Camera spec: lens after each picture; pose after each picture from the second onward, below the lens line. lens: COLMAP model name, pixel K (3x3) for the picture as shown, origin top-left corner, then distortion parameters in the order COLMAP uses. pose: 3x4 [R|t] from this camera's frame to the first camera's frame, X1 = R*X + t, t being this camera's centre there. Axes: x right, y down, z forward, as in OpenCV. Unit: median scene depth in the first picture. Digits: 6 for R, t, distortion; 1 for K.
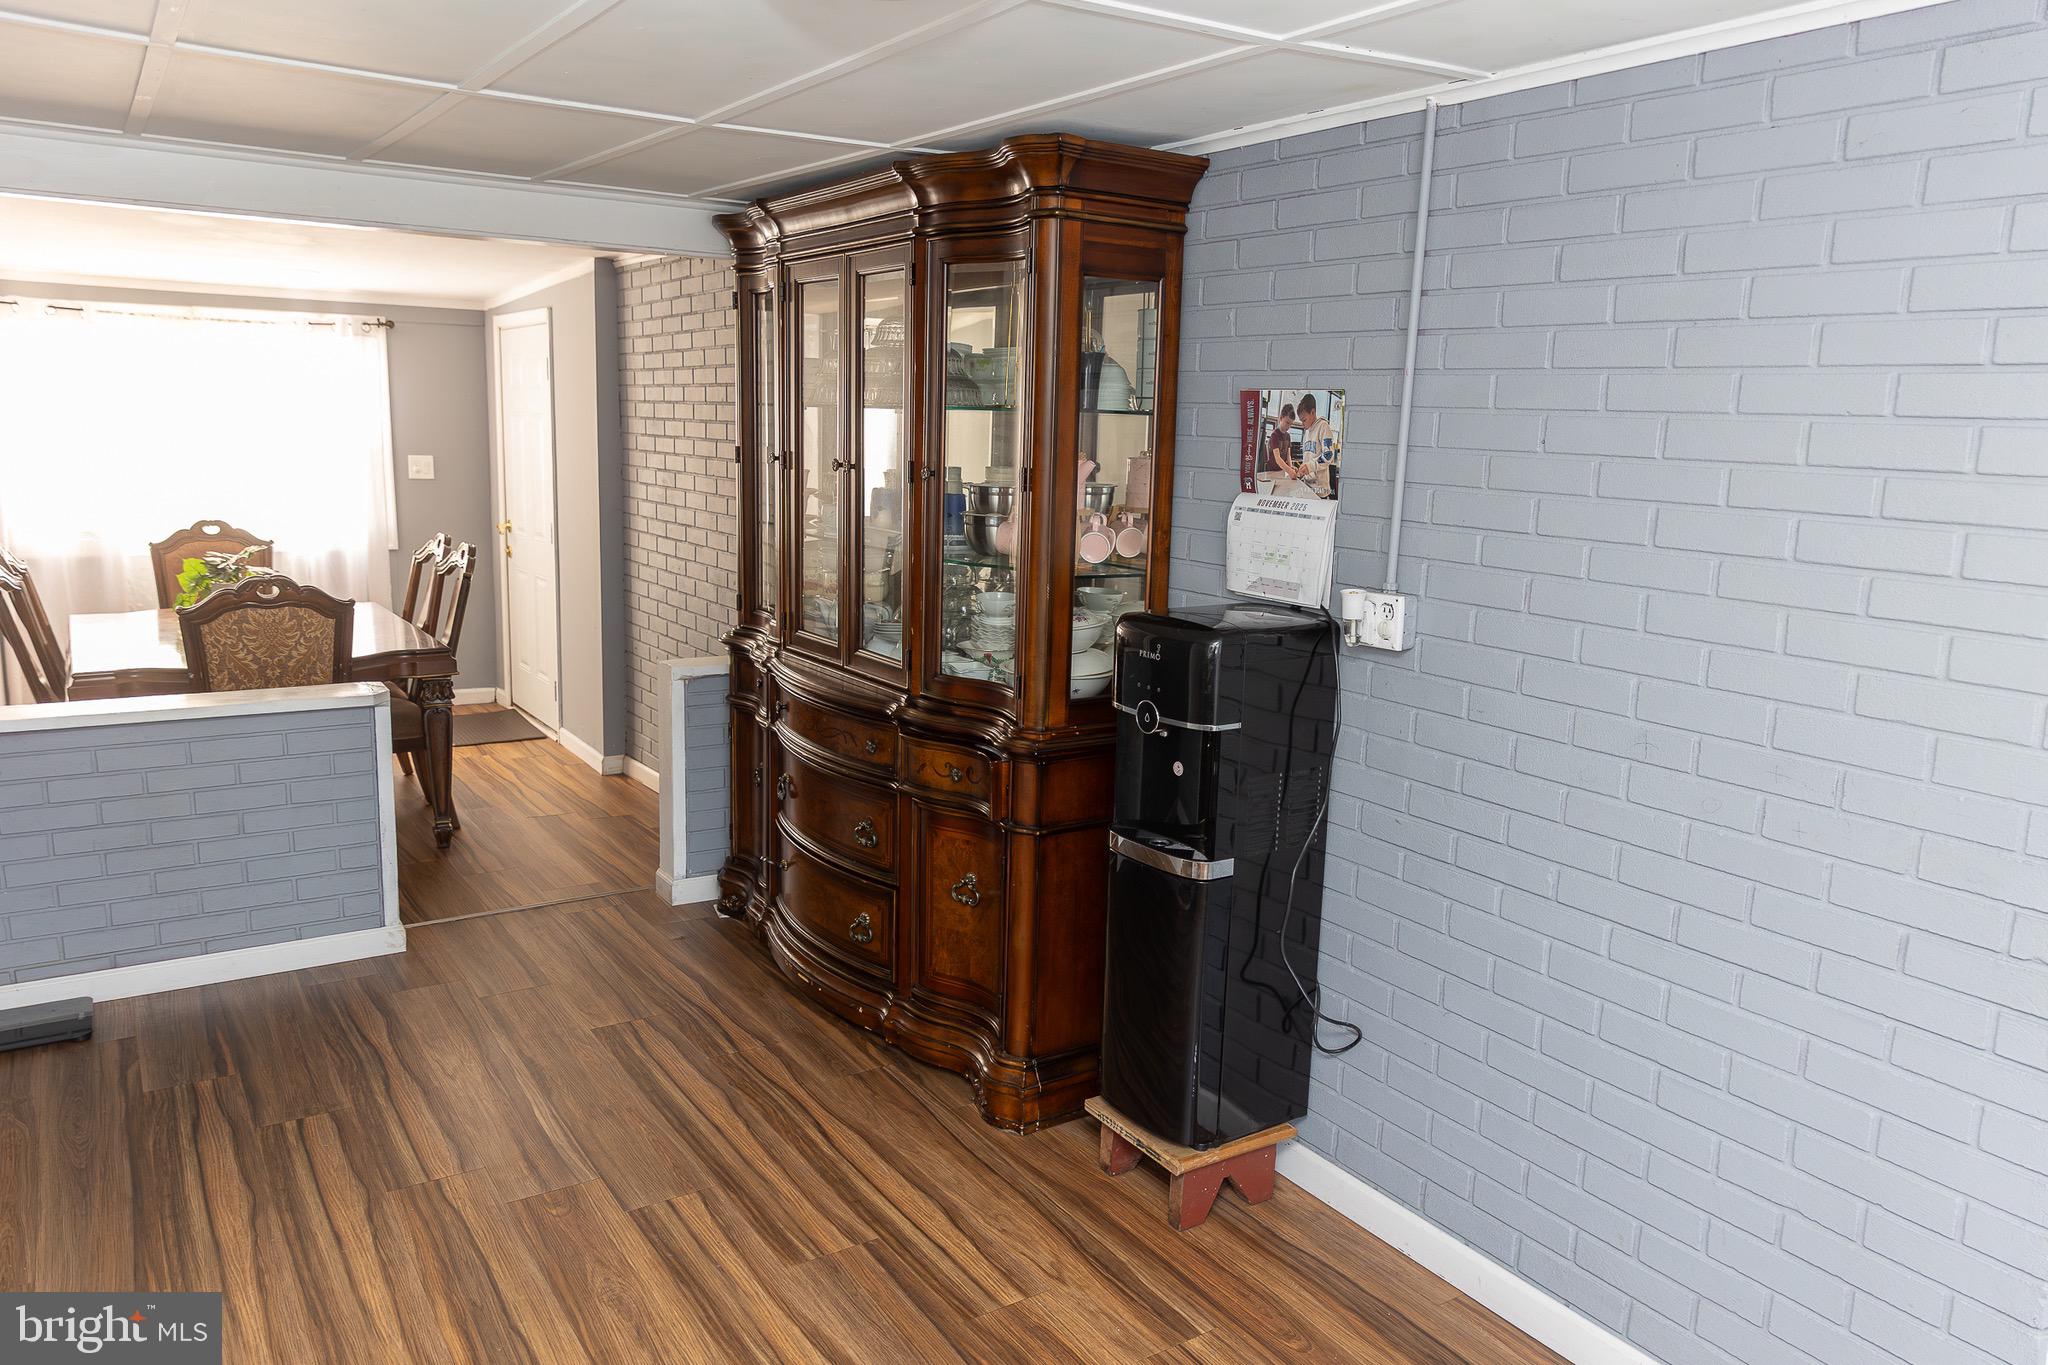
lens RADIAL K [[1426.4, 0, 1034.1], [0, 1426.4, 690.5], [0, 0, 1]] dist [-0.000405, -0.001894]
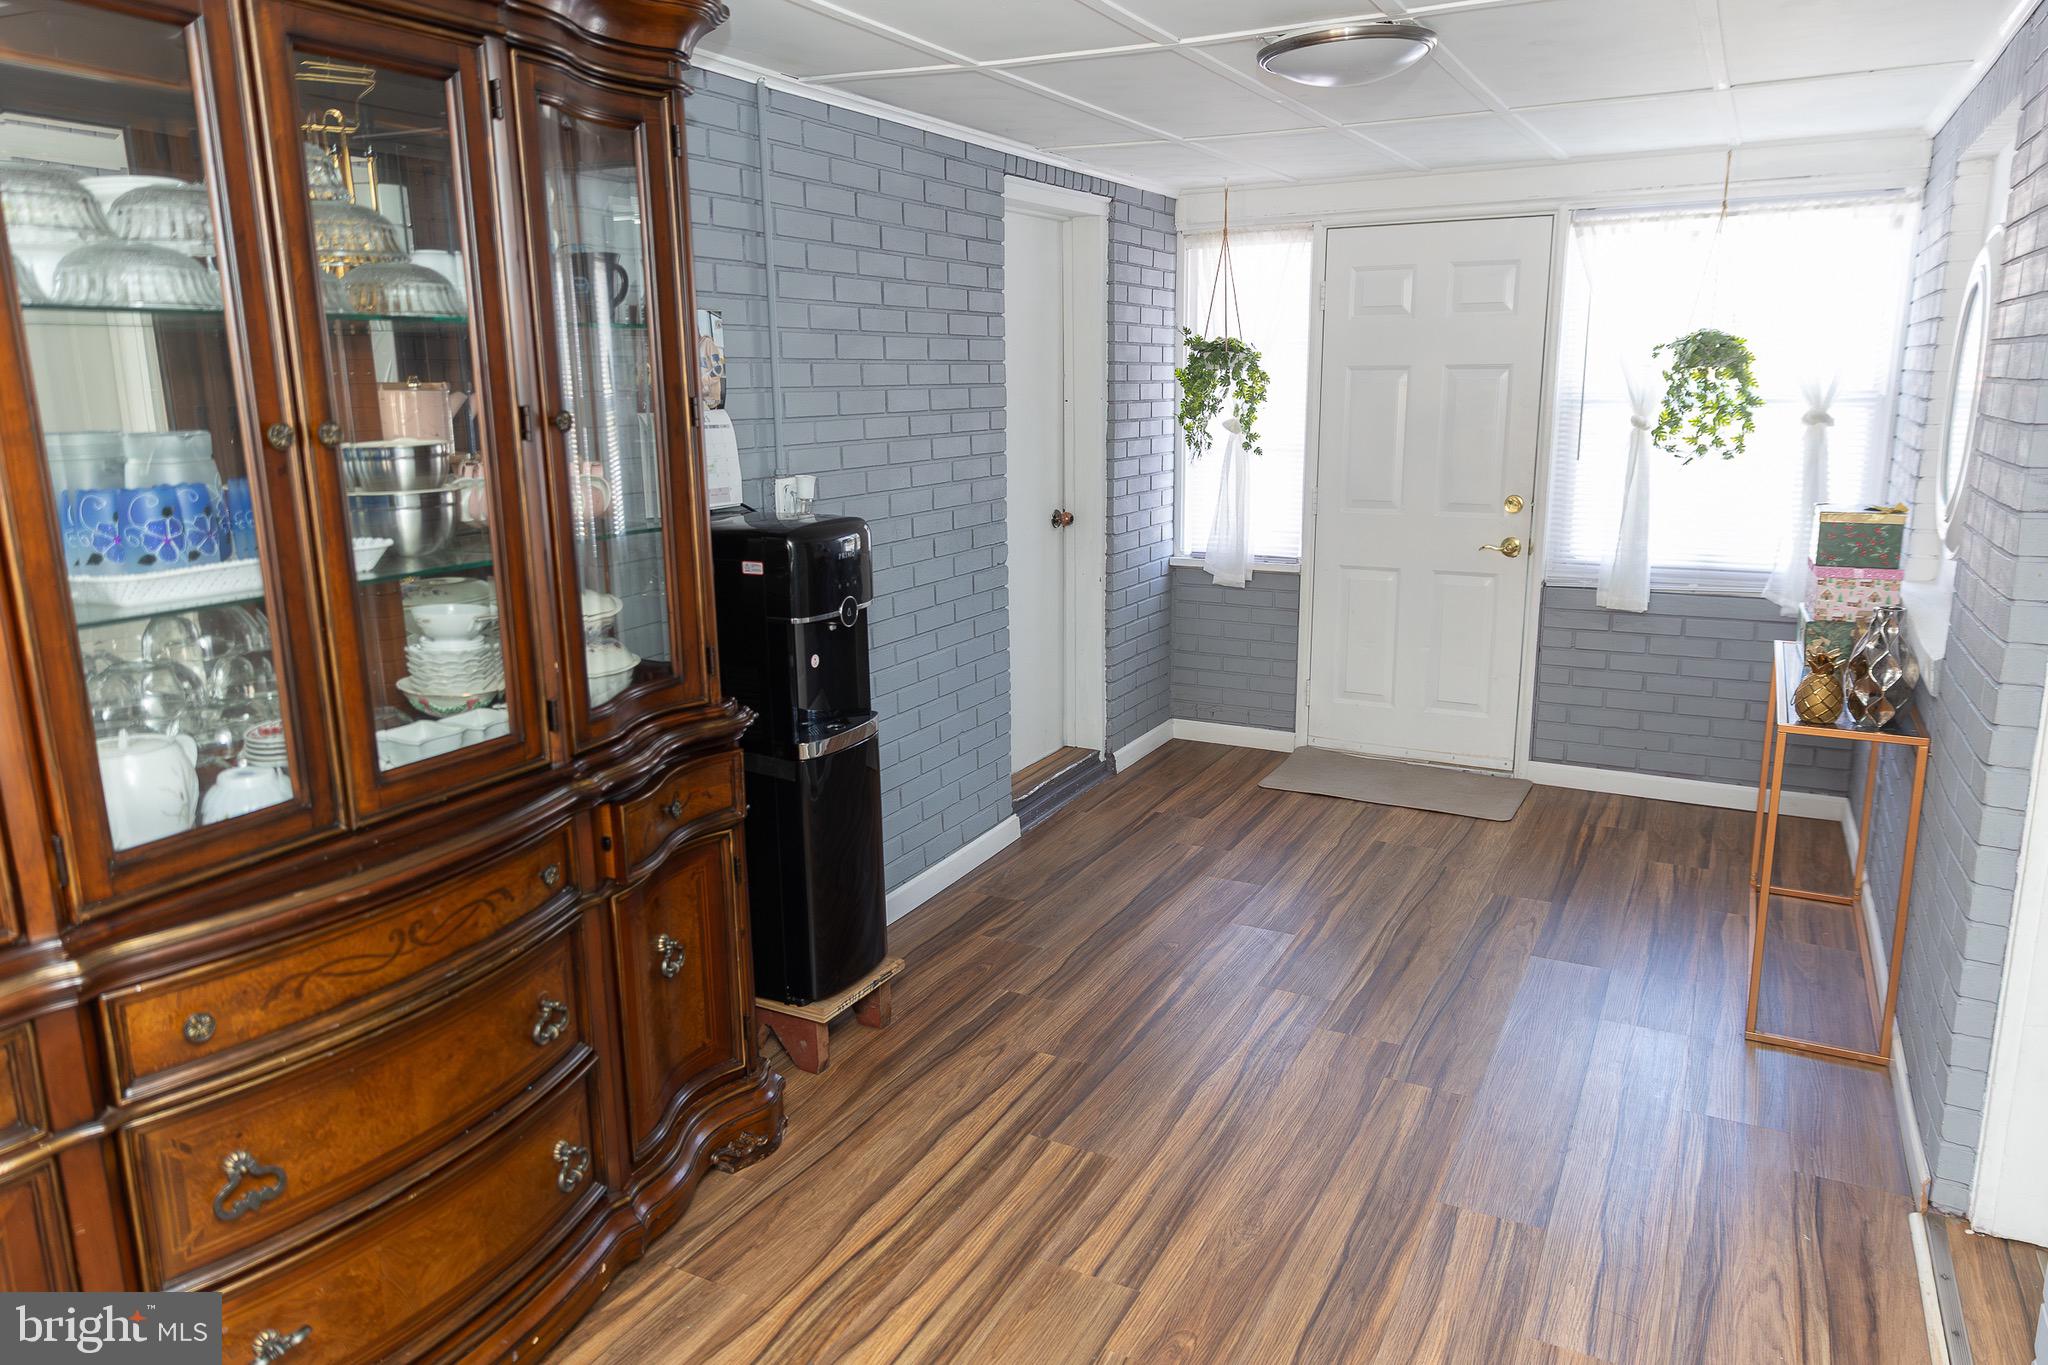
lens RADIAL K [[1368.1, 0, 1017.7], [0, 1368.1, 680.2], [0, 0, 1]] dist [0.017921, -0.009530]
pose [[-0.474631, -0.218852, 0.852543, -0.877595], [0.163024, 0.929979, 0.329489, -0.253666], [-0.864956, 0.295371, -0.405719, 1.303506]]
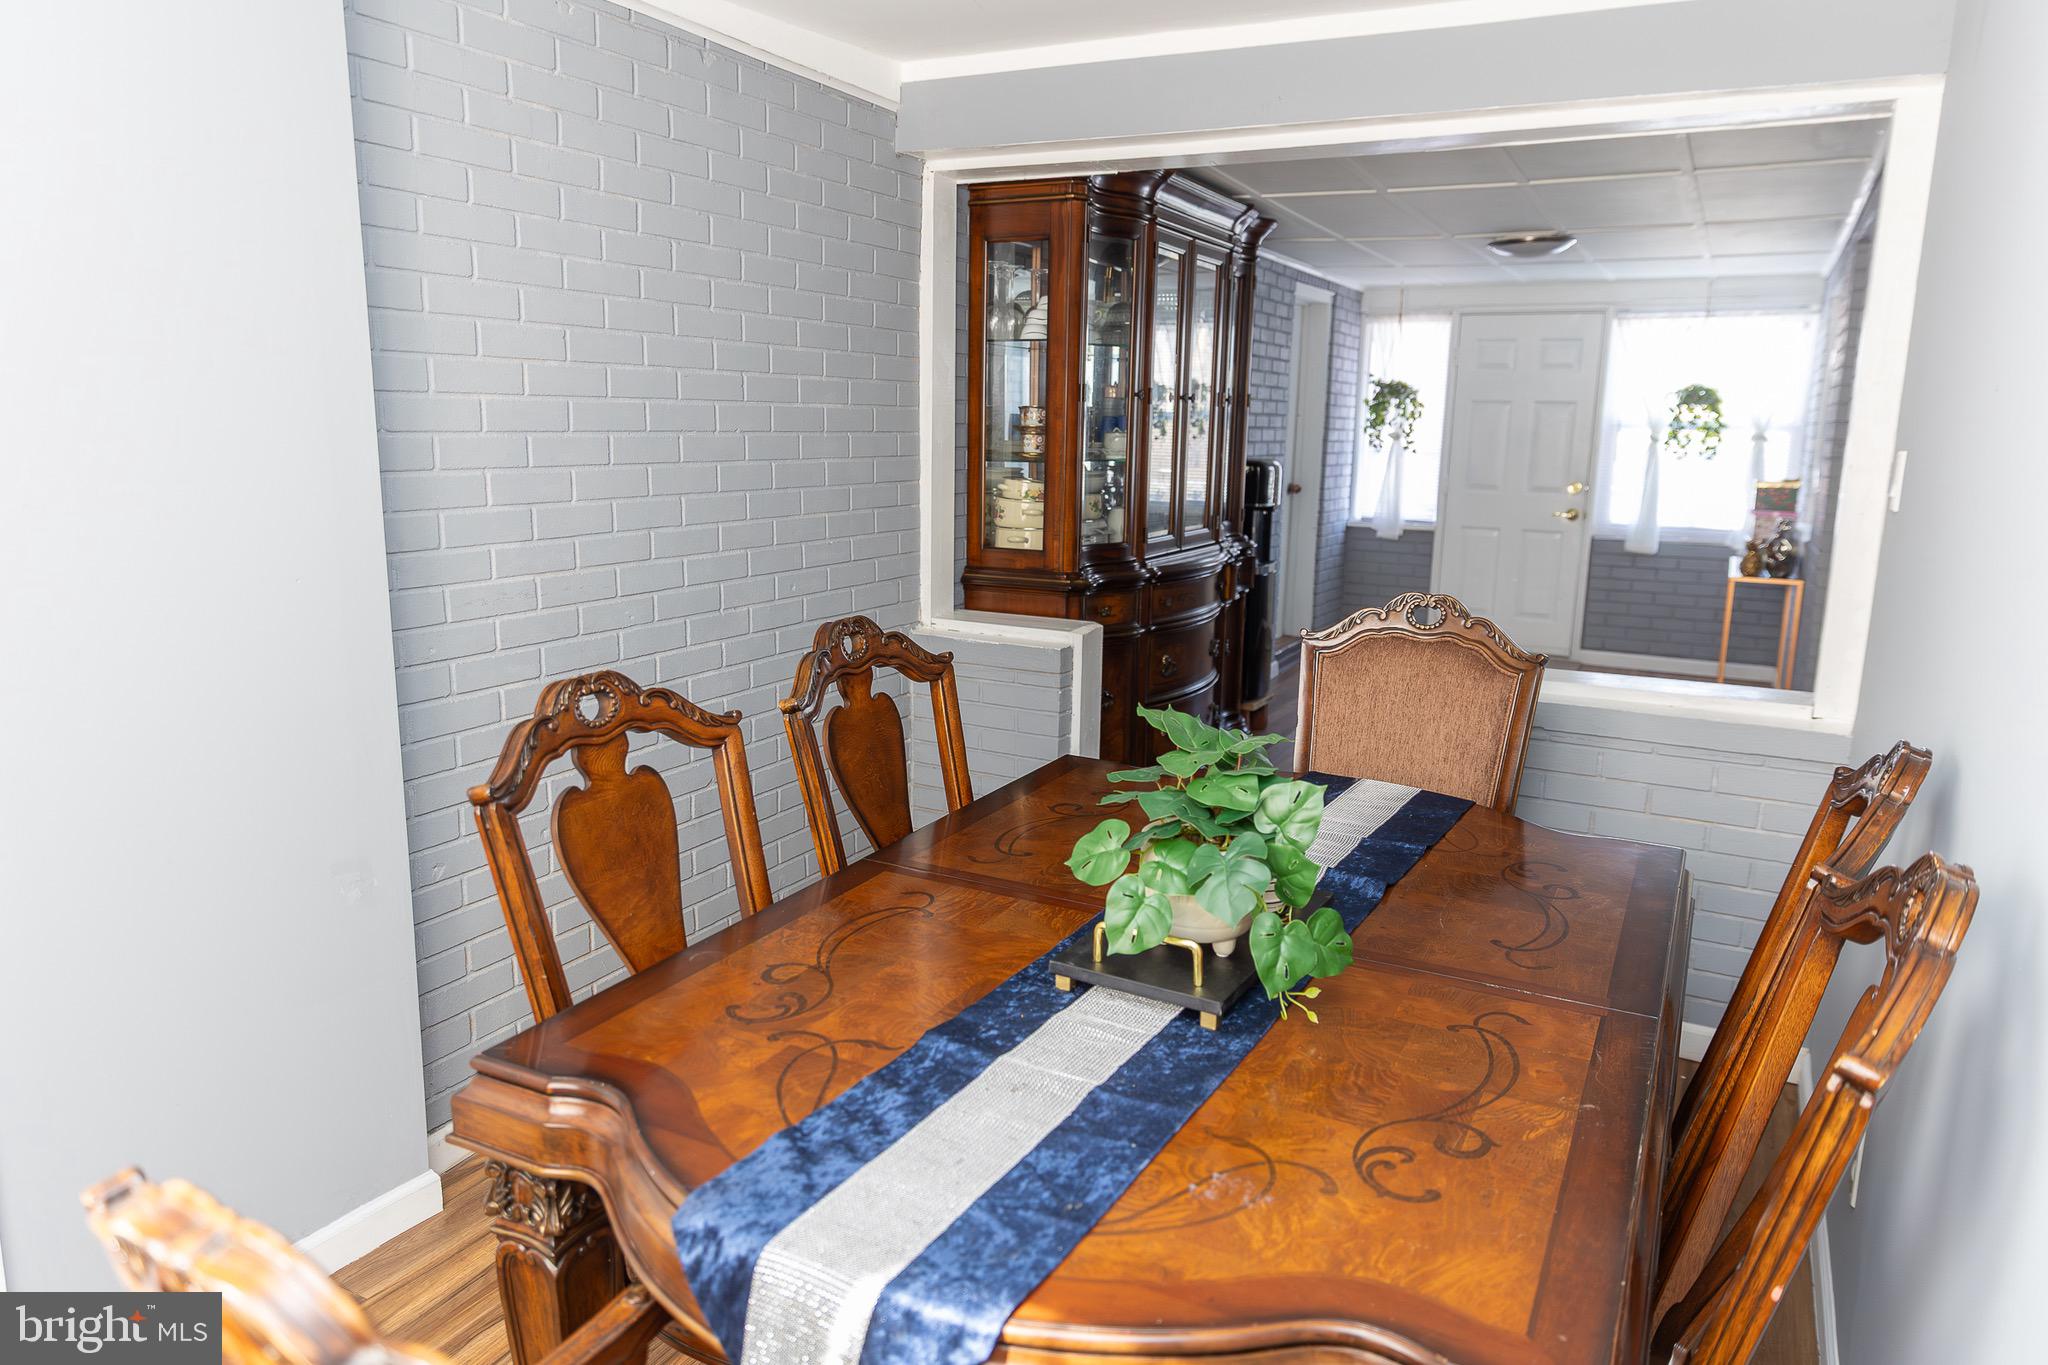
lens RADIAL K [[1368.1, 0, 1016.9], [0, 1368.1, 682.6], [0, 0, 1]] dist [0.017921, -0.009530]
pose [[-0.480612, -0.208406, 0.851809, -1.833048], [0.131741, 0.943167, 0.305090, -0.478993], [-0.866981, 0.258848, -0.425842, 2.644392]]
